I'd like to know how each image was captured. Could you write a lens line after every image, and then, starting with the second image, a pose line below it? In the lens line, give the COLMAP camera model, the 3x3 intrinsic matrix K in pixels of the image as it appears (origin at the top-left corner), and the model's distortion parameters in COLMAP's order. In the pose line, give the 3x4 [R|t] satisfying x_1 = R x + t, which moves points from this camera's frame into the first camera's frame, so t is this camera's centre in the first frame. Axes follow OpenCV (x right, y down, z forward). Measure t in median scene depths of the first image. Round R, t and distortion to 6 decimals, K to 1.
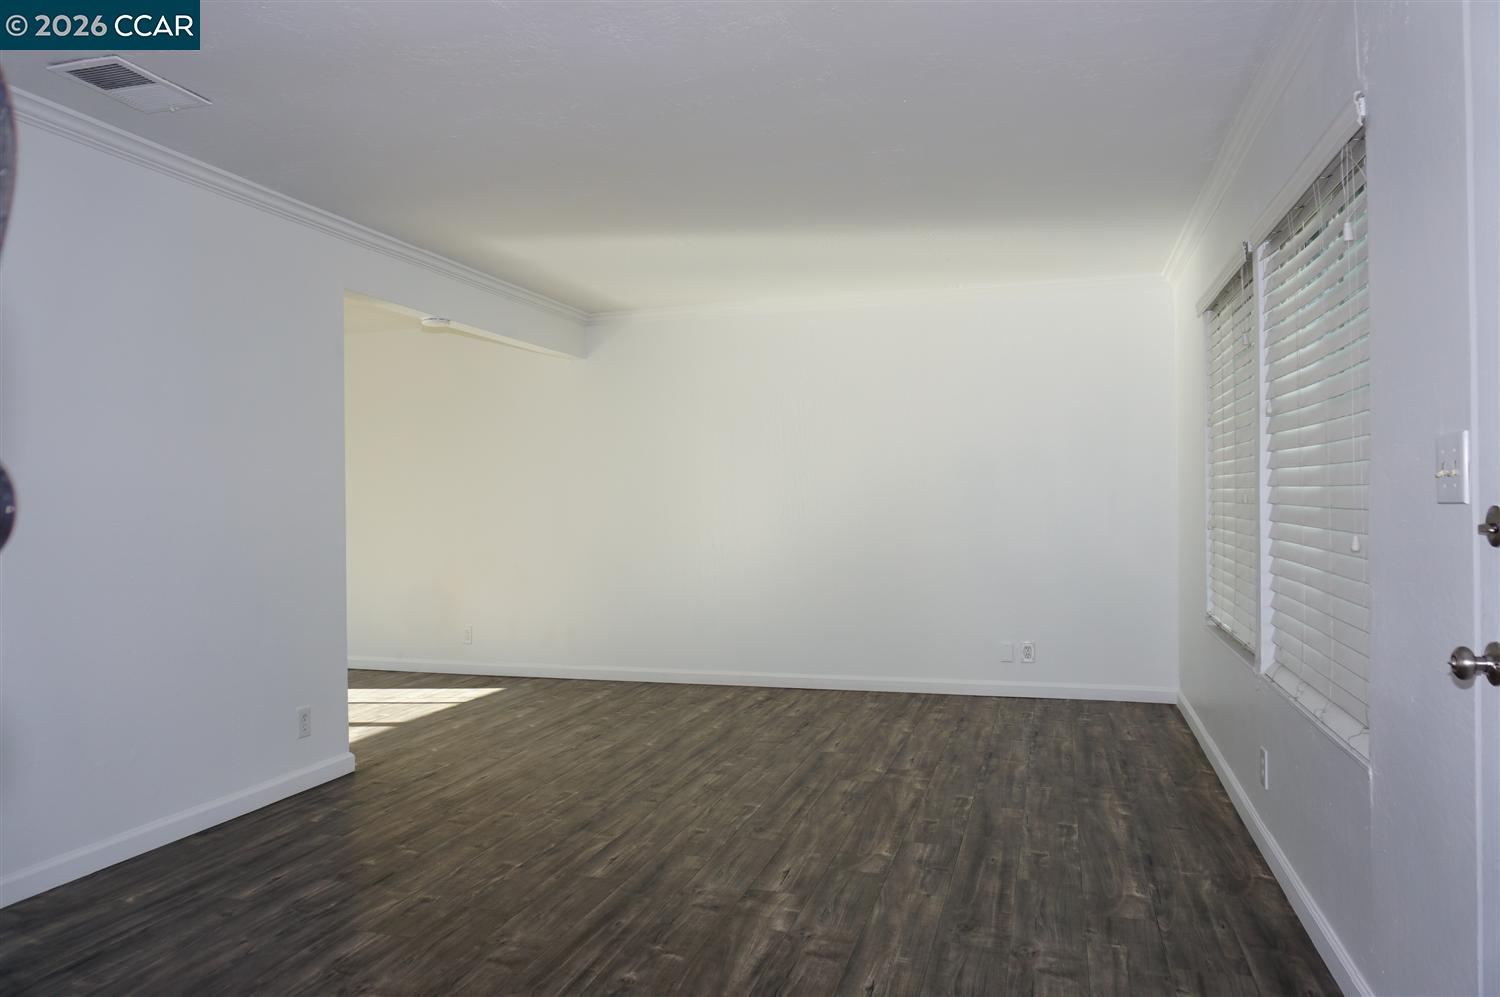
lens RADIAL K [[1011.1, 0, 748.3], [0, 1011.1, 492.4], [0, 0, 1]] dist [-0.022253, 0.018882]
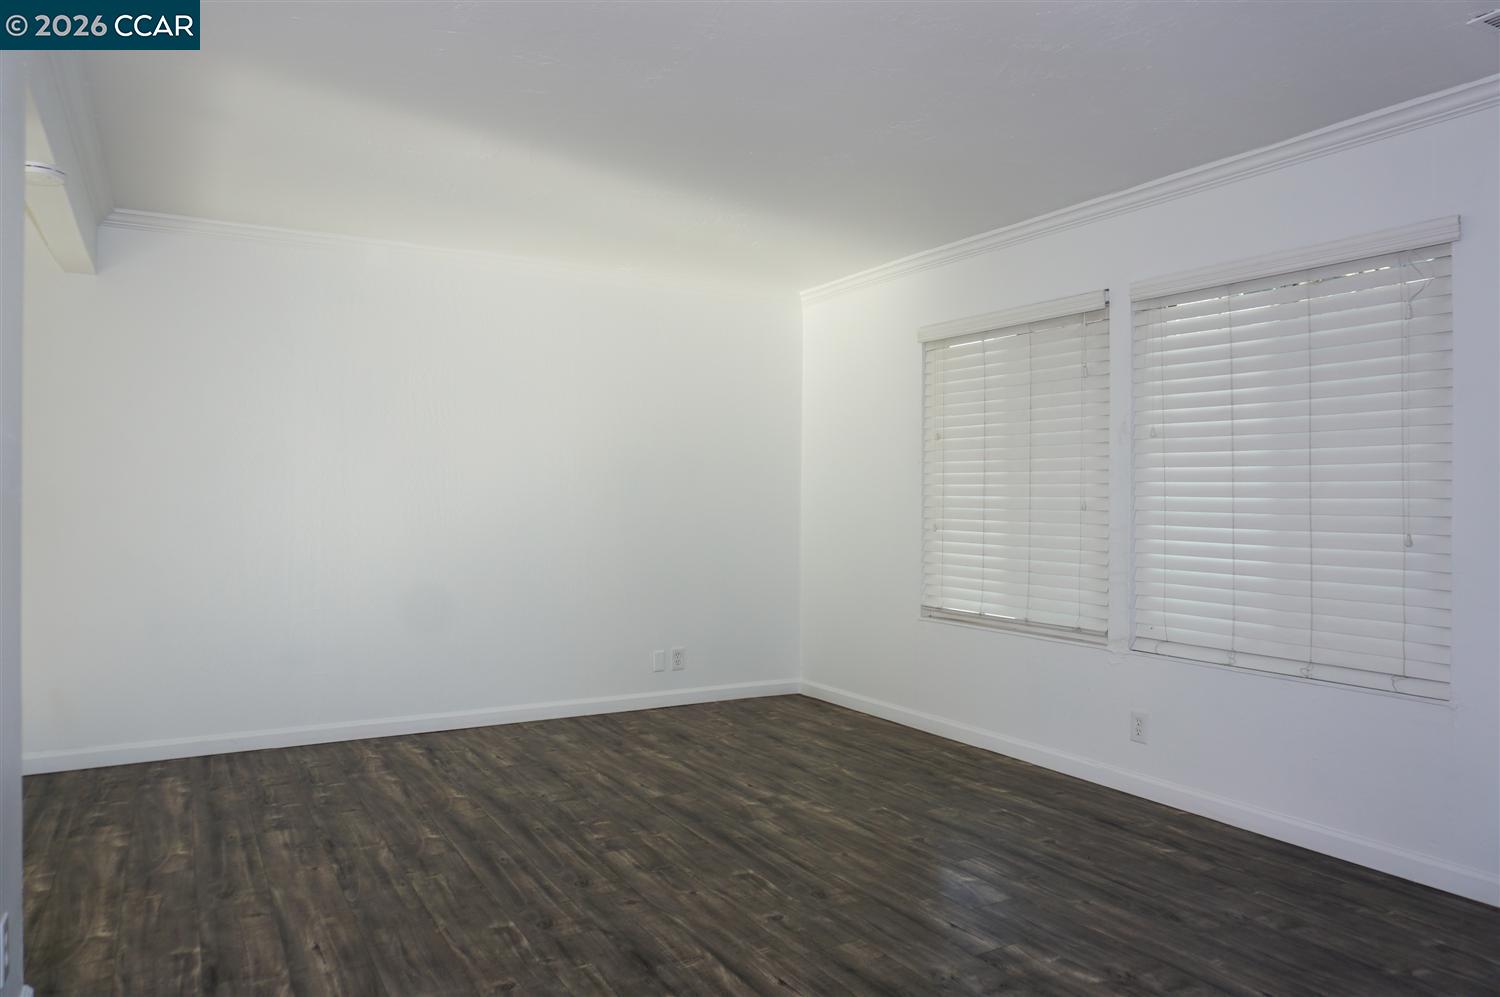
lens RADIAL K [[1001.1, 0, 753.0], [0, 1001.1, 499.7], [0, 0, 1]] dist [-0.022125, 0.004737]
pose [[0.677621, 0.014419, 0.735270, -0.725740], [-0.017015, 0.999848, -0.003927, 0.009896], [-0.735215, -0.009850, 0.677763, 0.542020]]
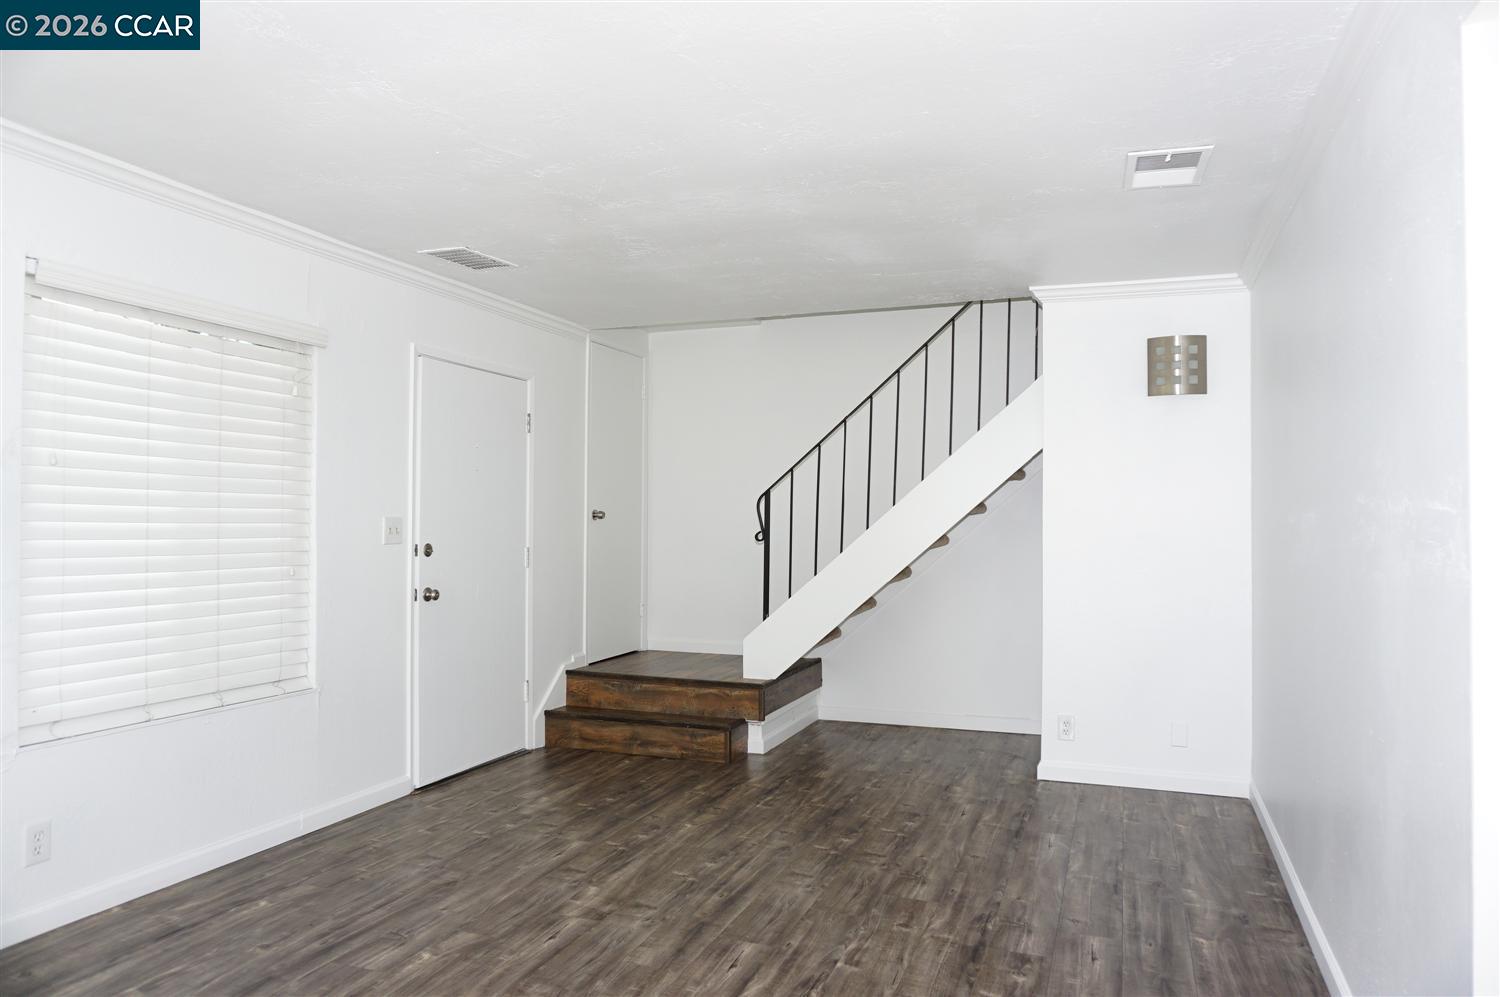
lens RADIAL K [[1011.1, 0, 749.2], [0, 1011.1, 506.7], [0, 0, 1]] dist [-0.022253, 0.018882]
pose [[-0.997904, 0.008137, 0.064193, -0.215408], [0.006838, 0.999768, -0.020430, -0.015567], [-0.064344, -0.019949, -0.997728, 1.955994]]
